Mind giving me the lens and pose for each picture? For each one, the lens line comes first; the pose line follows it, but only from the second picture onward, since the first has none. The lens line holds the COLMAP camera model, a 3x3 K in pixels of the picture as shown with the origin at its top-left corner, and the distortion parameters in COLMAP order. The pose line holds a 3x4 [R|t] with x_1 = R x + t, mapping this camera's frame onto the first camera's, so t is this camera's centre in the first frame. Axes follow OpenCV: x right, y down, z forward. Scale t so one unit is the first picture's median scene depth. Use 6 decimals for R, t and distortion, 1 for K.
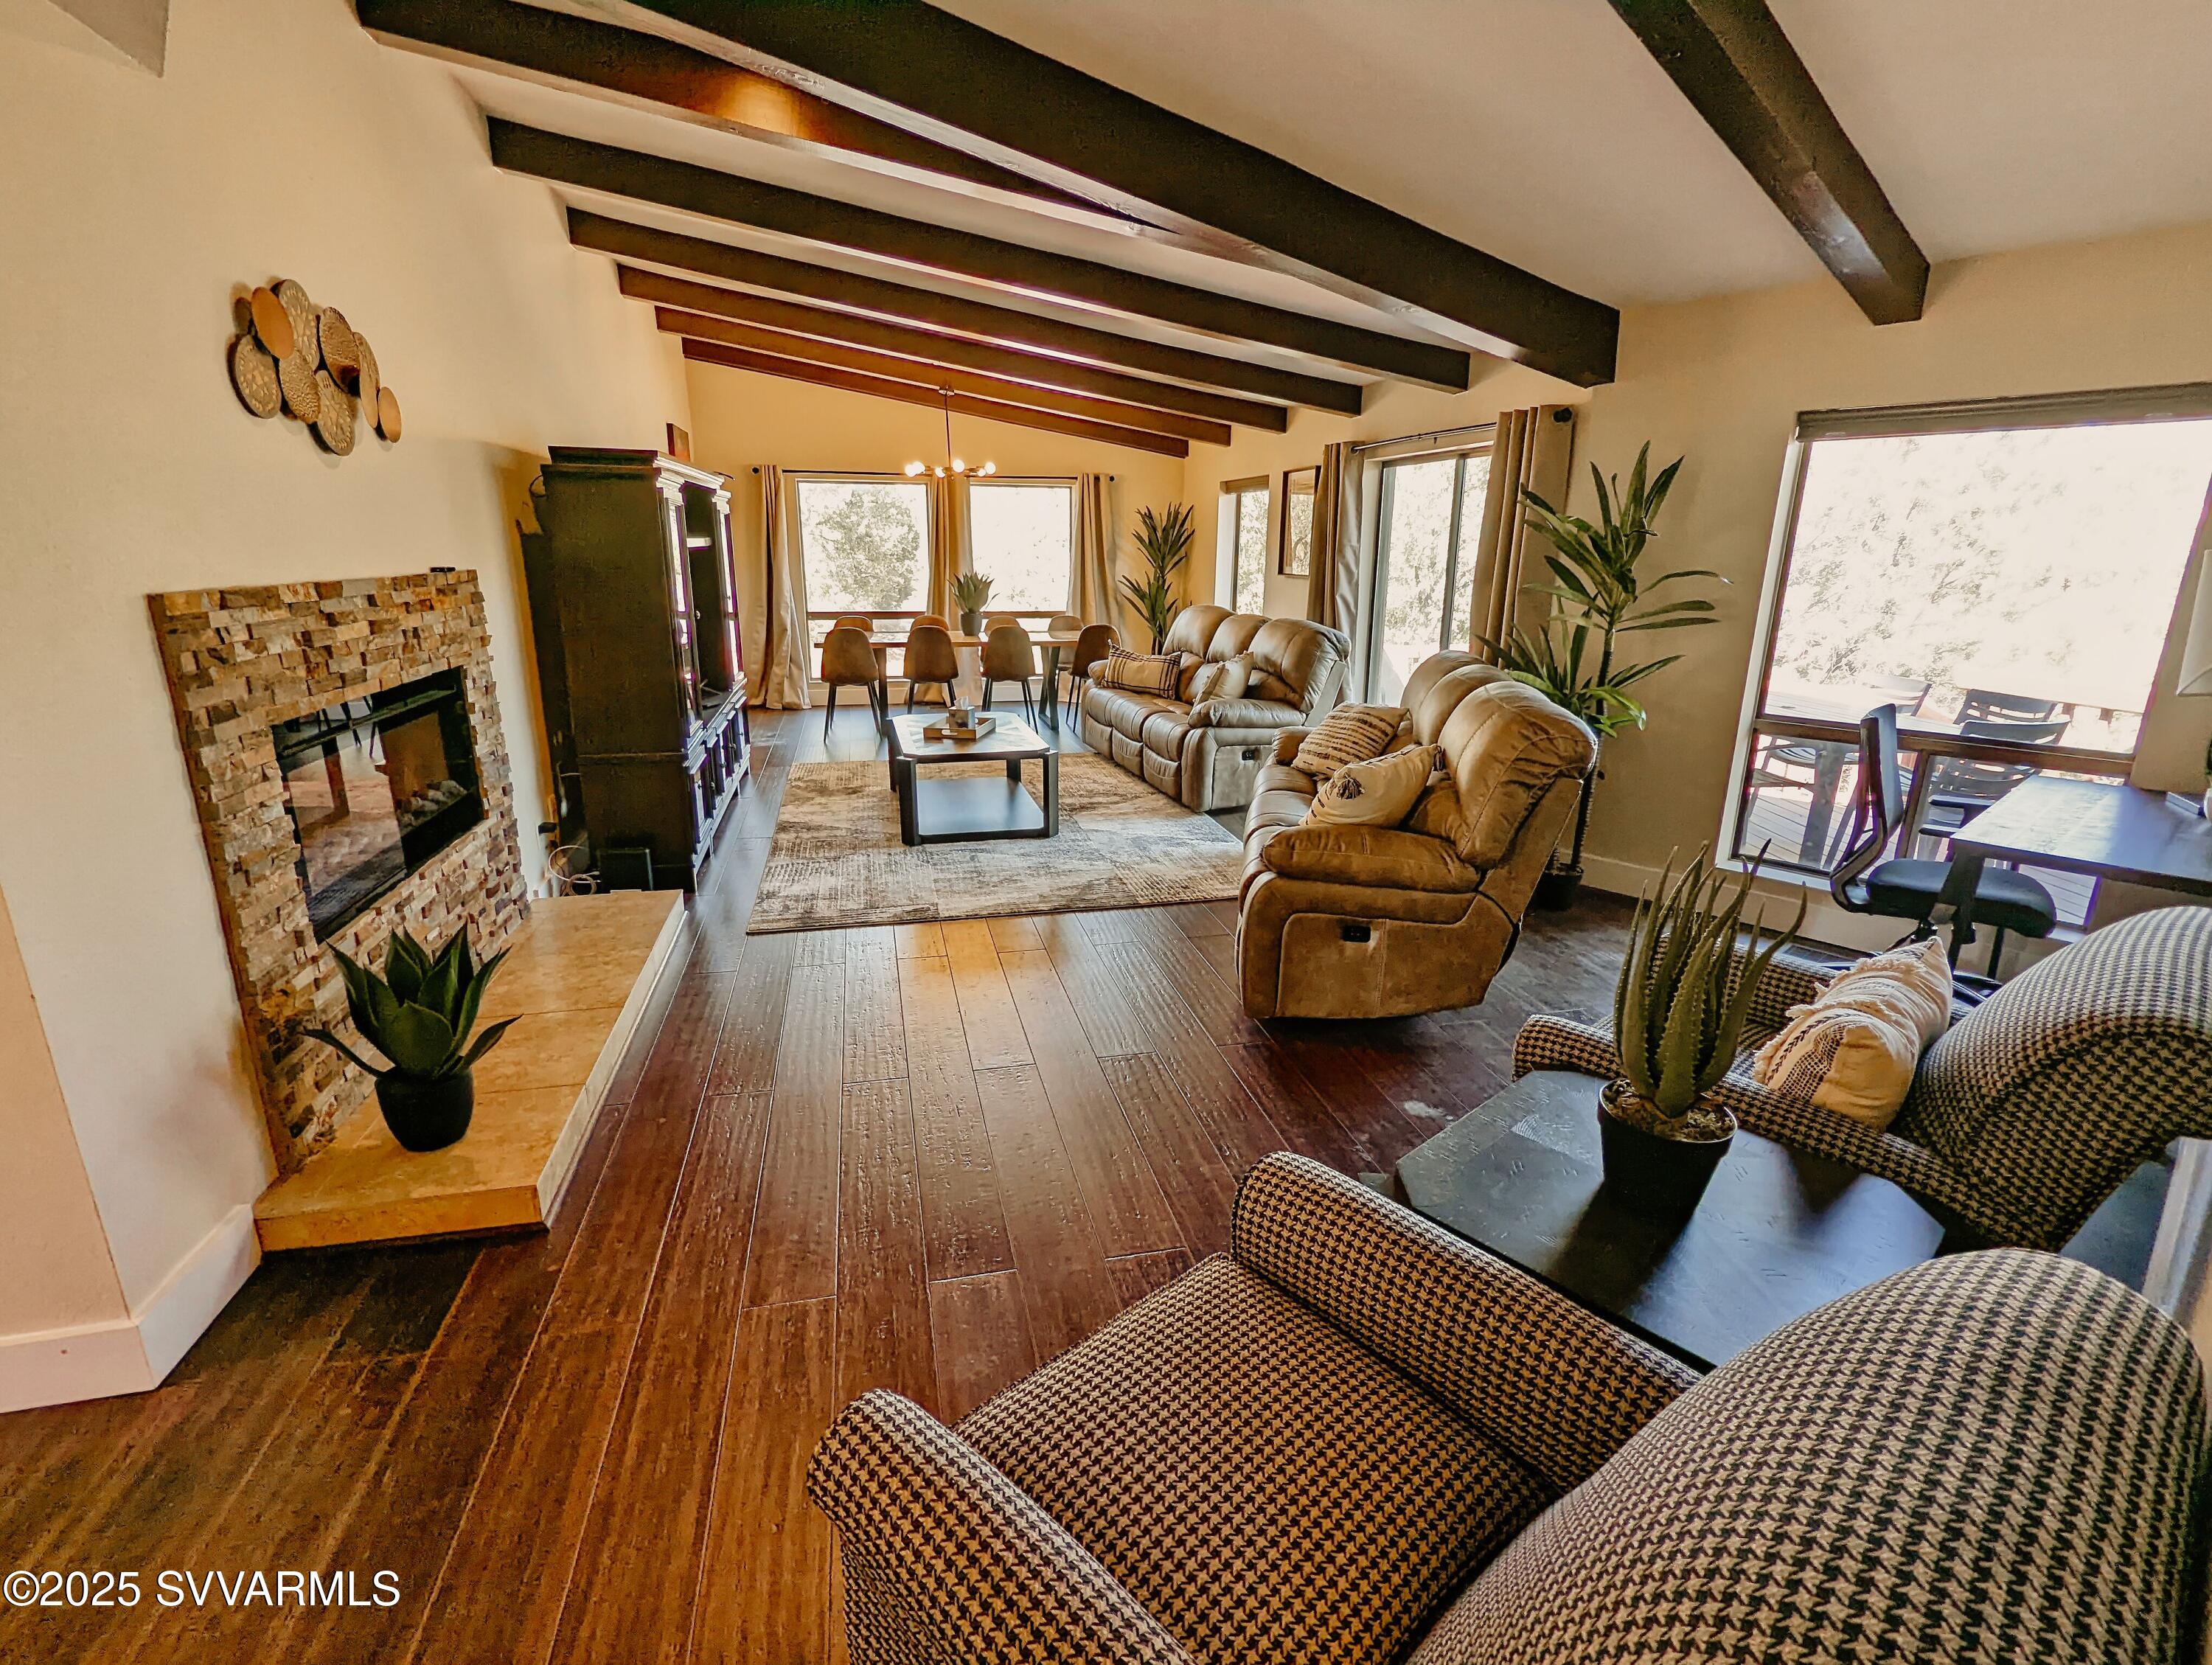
lens RADIAL K [[1036.2, 0, 1178.4], [0, 1036.2, 834.8], [0, 0, 1]] dist [-0.000580, -0.000254]
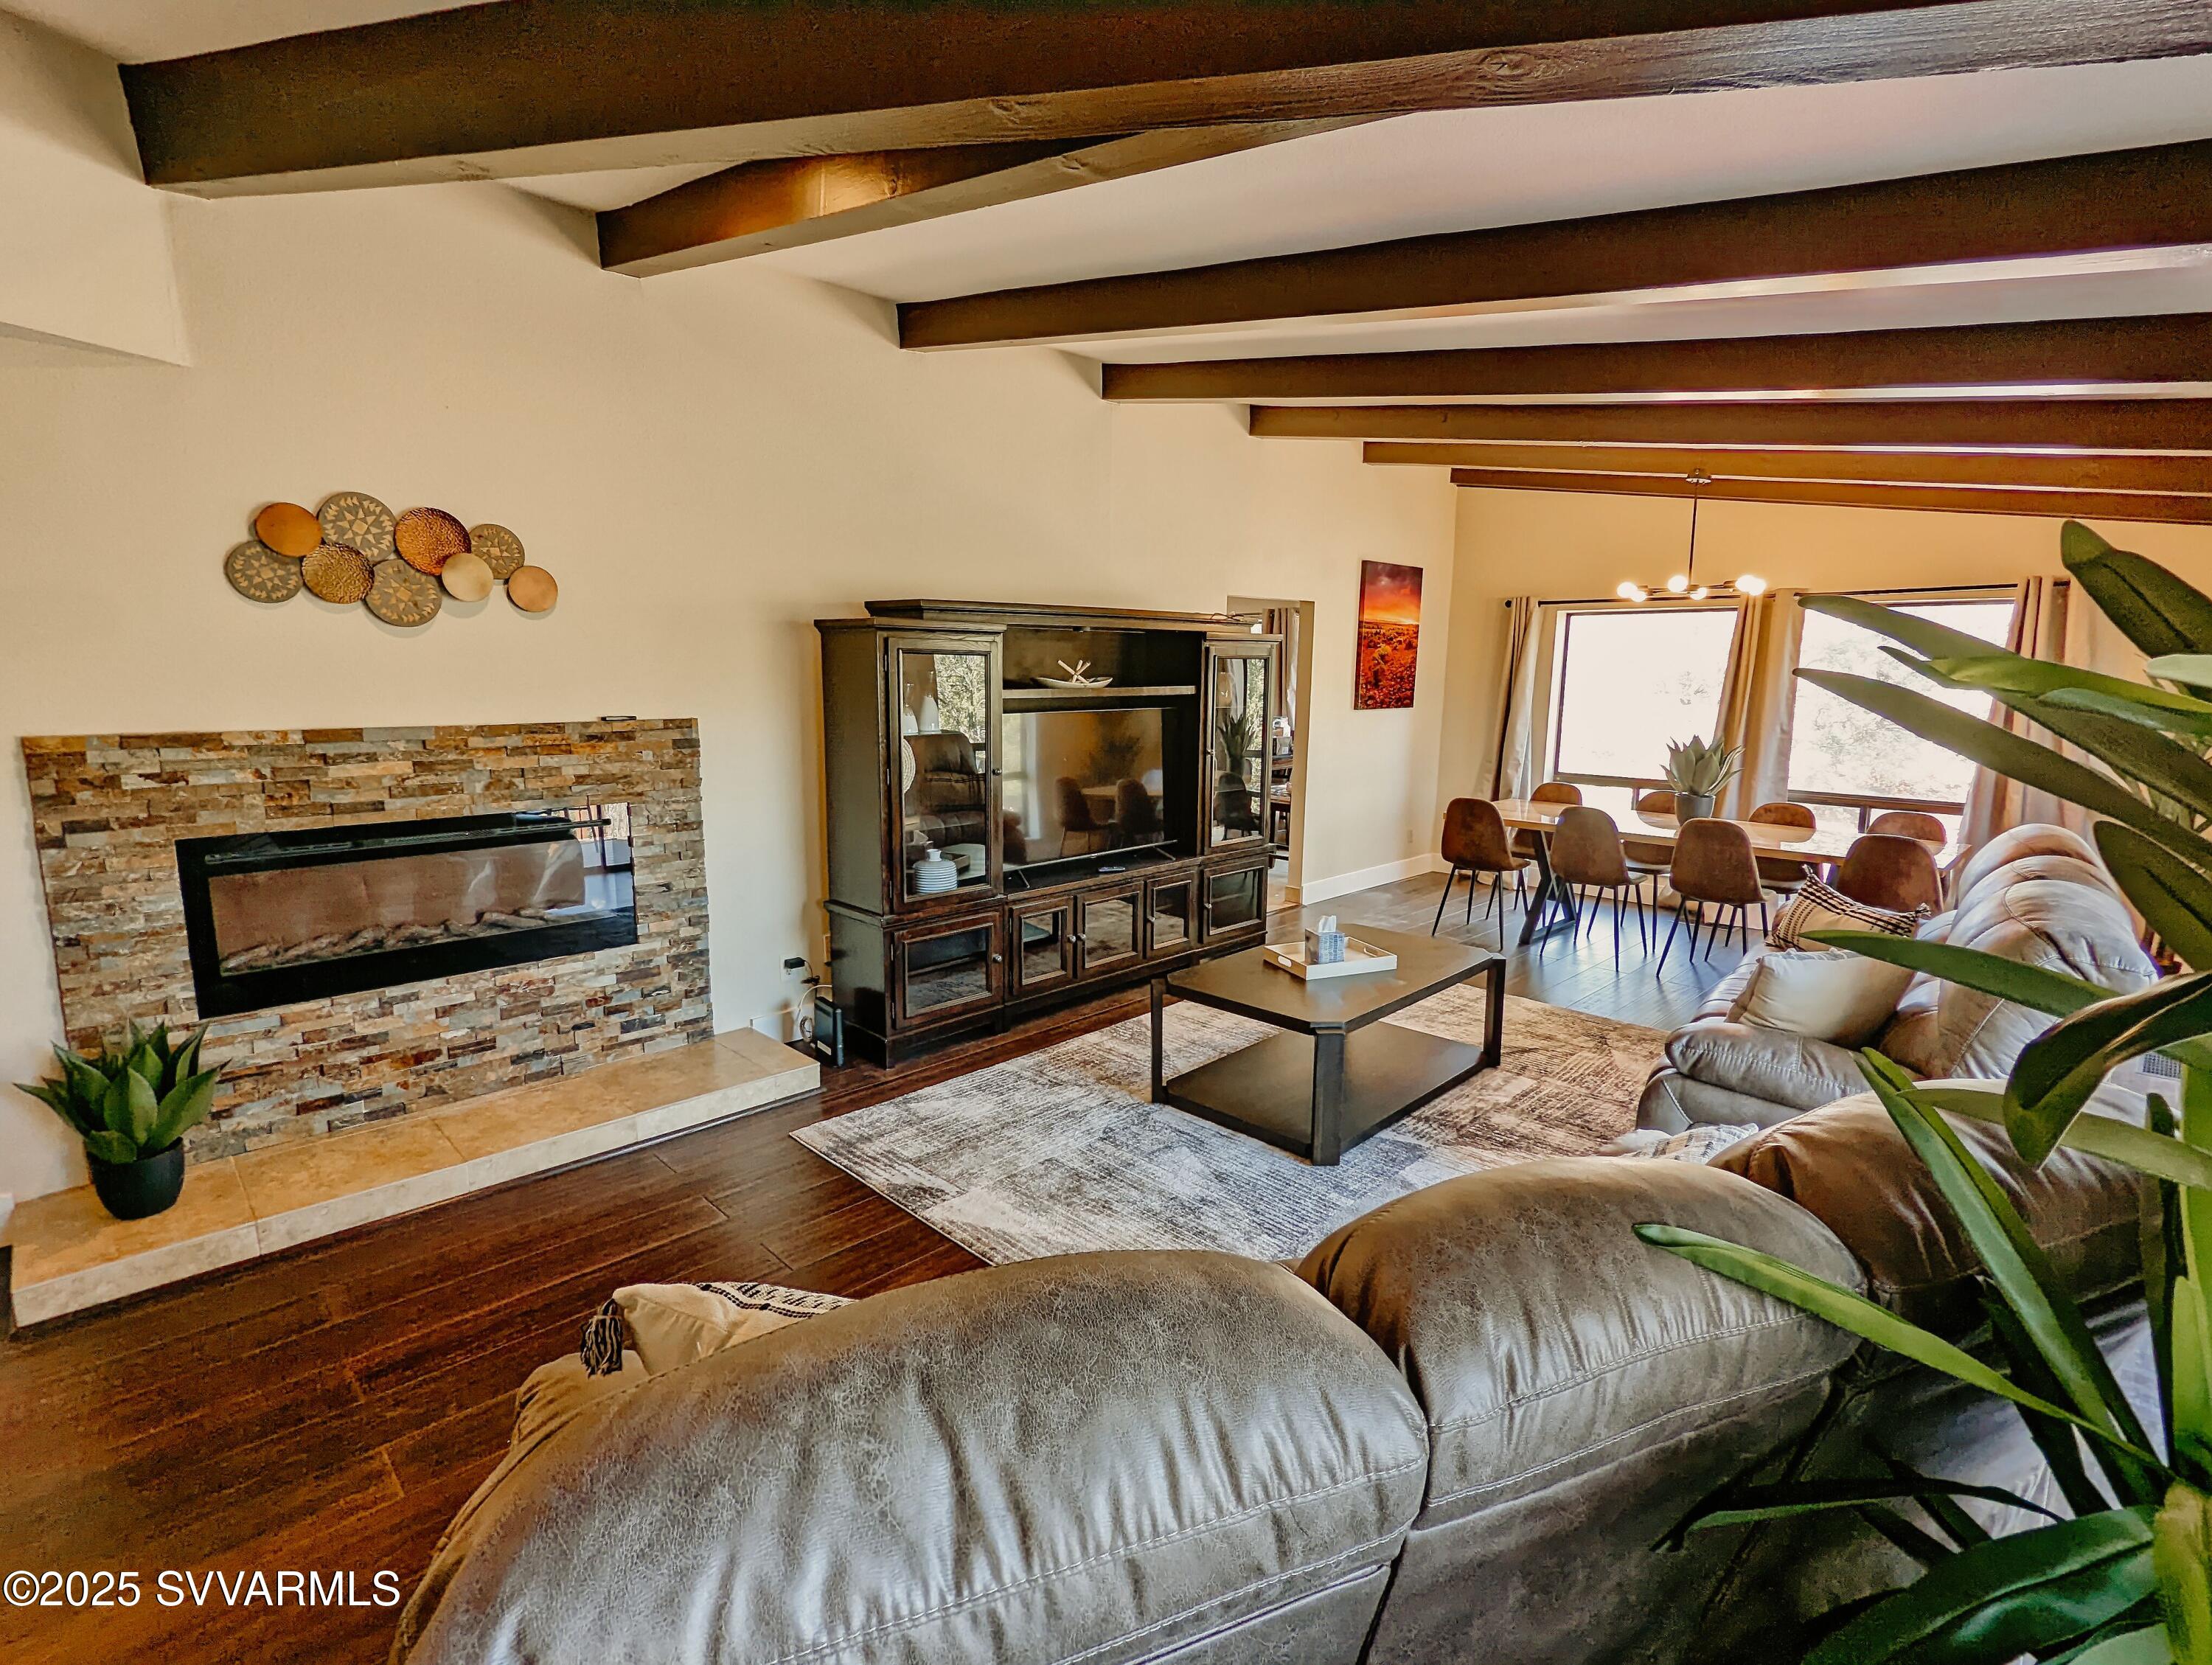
lens RADIAL K [[1054.9, 0, 1109.6], [0, 1054.9, 846.2], [0, 0, 1]] dist [-0.000777, -0.000799]
pose [[0.480401, 0.131774, -0.867093, 0.359847], [-0.235756, 0.971663, 0.017048, -0.175633], [0.844768, 0.196232, 0.497854, 0.595575]]
